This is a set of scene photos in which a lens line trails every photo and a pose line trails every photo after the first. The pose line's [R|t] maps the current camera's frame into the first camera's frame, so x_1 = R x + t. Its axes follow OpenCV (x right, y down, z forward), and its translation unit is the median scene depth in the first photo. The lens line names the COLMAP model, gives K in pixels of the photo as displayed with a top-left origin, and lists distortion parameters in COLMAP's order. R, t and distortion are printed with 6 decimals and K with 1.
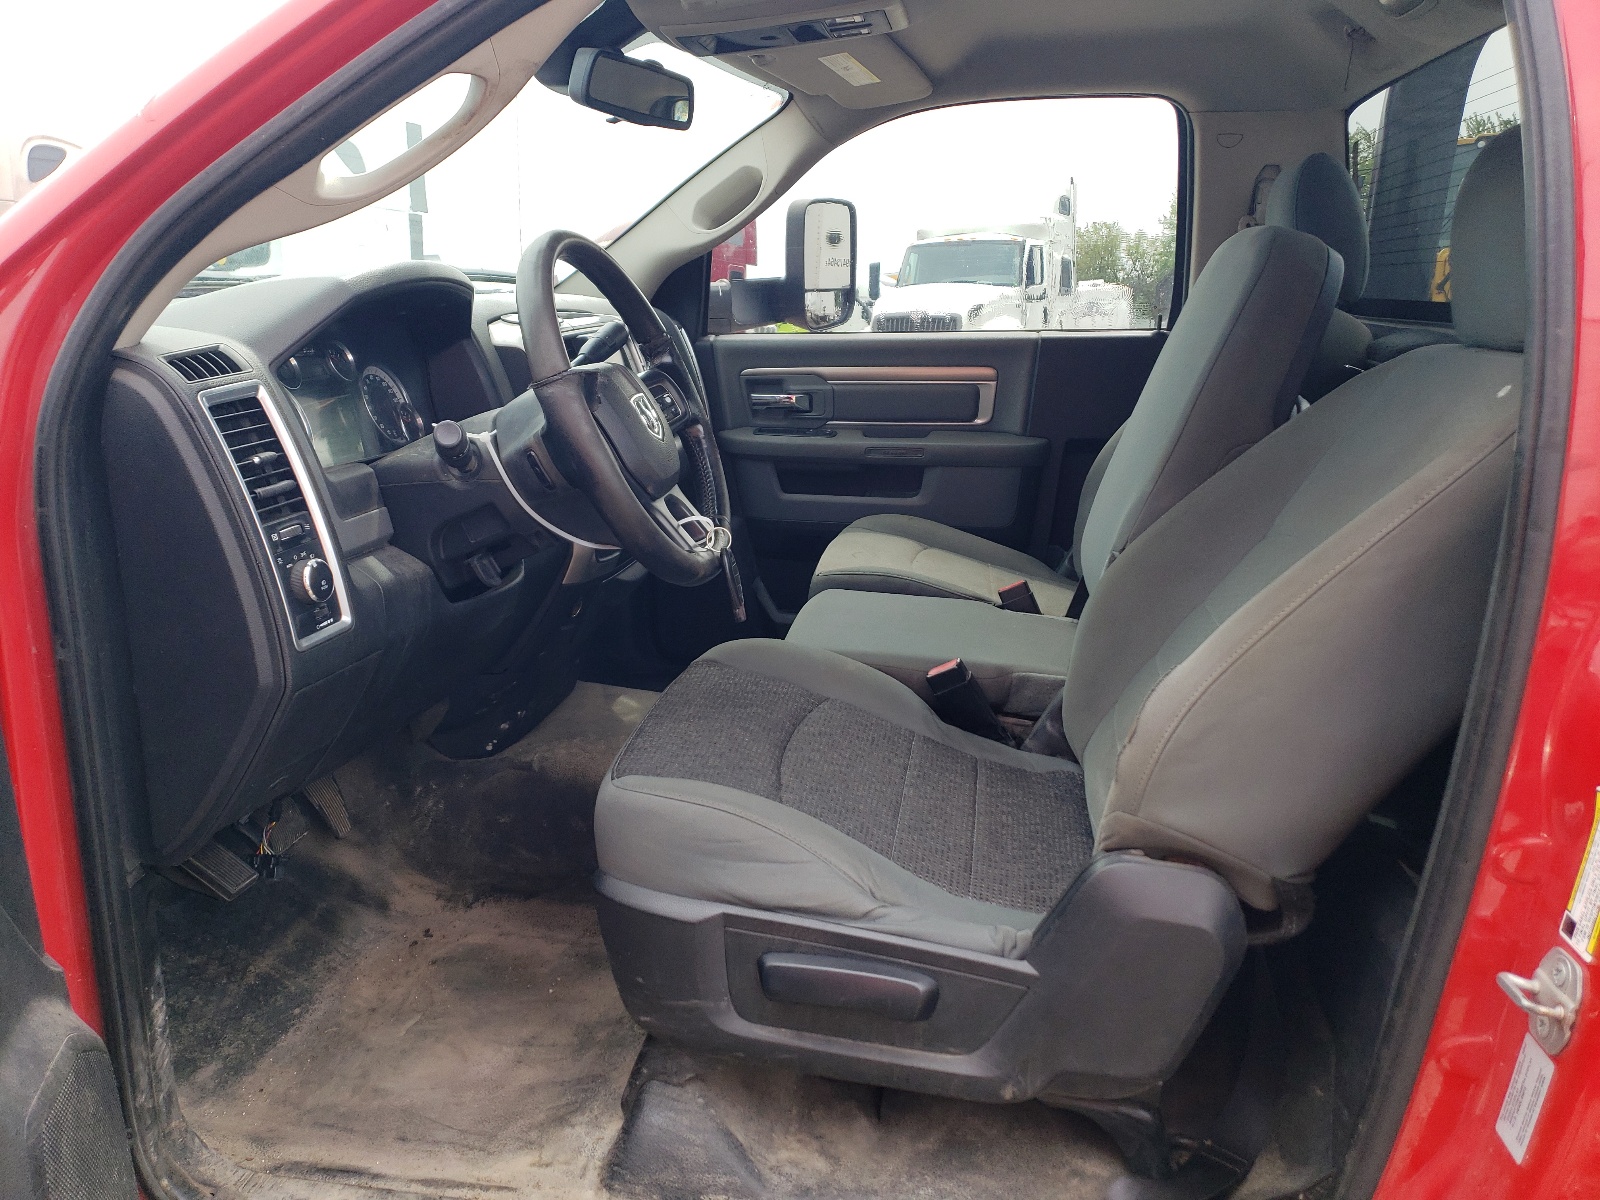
lens RADIAL K [[1268.5, 0, 800.1], [0, 1268.5, 580.9], [0, 0, 1]] dist [0.024106, -0.006035]
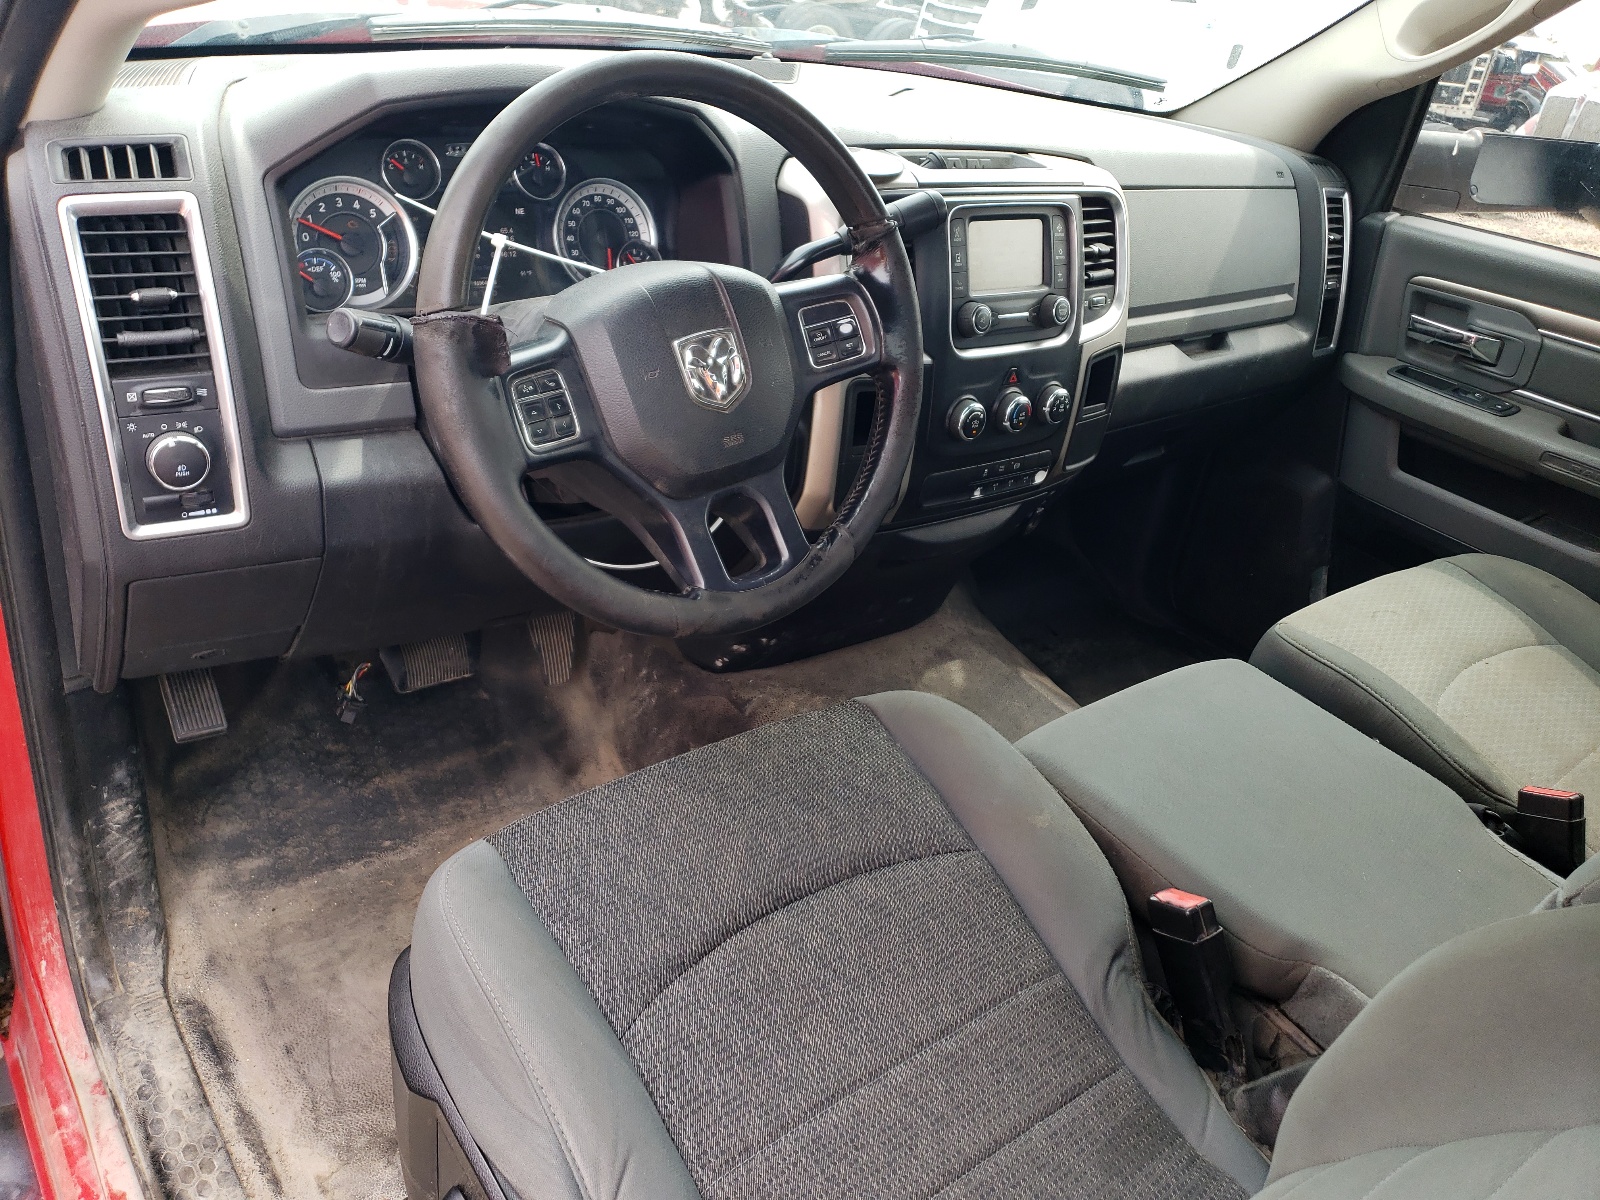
lens RADIAL K [[1268.5, 0, 800.1], [0, 1268.5, 580.9], [0, 0, 1]] dist [0.024106, -0.006035]
pose [[0.720921, 0.405051, -0.562323, 0.269215], [-0.289145, 0.913216, 0.287110, -0.193884], [0.629816, -0.044391, 0.775475, 0.437936]]
